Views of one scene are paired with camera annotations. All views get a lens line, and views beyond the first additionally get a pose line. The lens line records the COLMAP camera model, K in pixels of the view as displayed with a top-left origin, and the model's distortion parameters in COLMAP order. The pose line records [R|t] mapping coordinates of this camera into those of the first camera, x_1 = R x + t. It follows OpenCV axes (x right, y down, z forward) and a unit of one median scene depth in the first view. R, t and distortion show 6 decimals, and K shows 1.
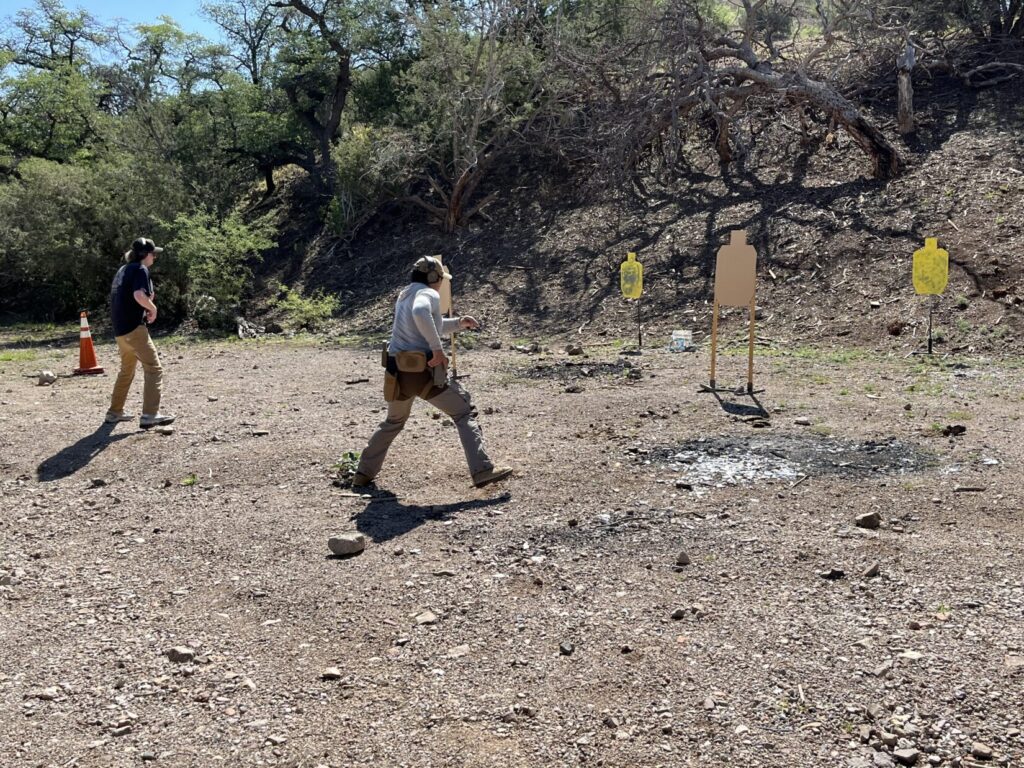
lens RADIAL K [[978.9, 0, 540.8], [0, 978.9, 370.5], [0, 0, 1]] dist [0.023321, -0.020973]
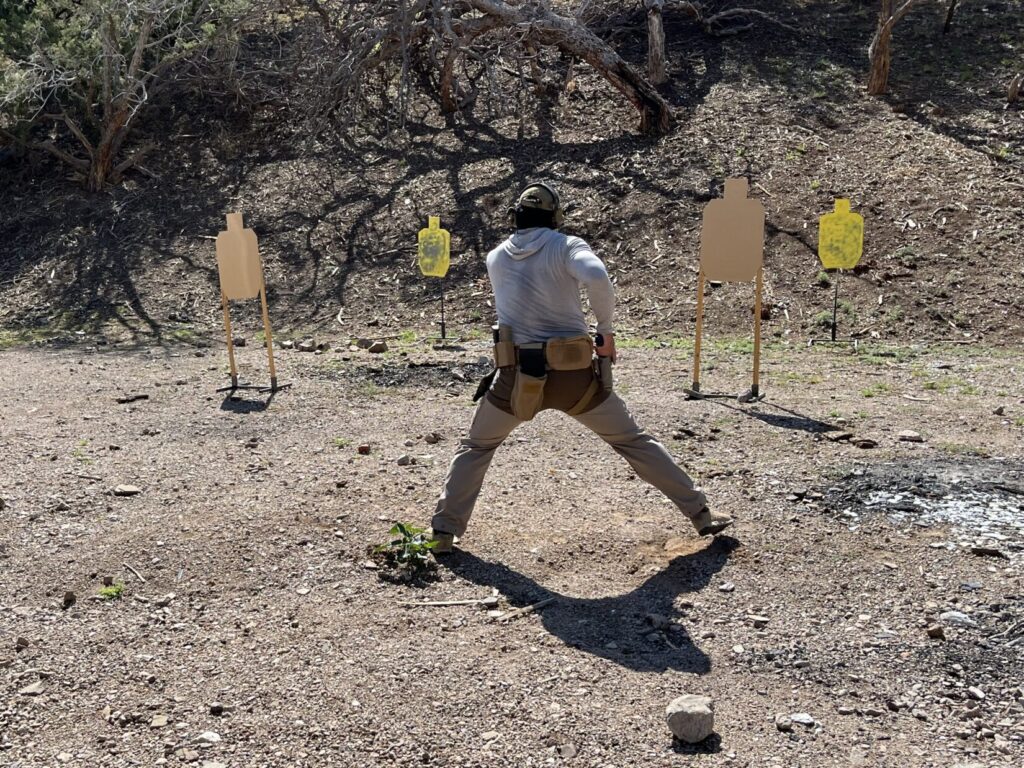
lens RADIAL K [[1140.9, 0, 417.9], [0, 1140.9, 382.0], [0, 0, 1]] dist [0.013205, 0.016621]
pose [[0.961429, -0.029786, 0.273437, -0.113849], [0.025738, 0.999500, 0.018378, -0.005201], [-0.273847, -0.010631, 0.961714, 0.097578]]
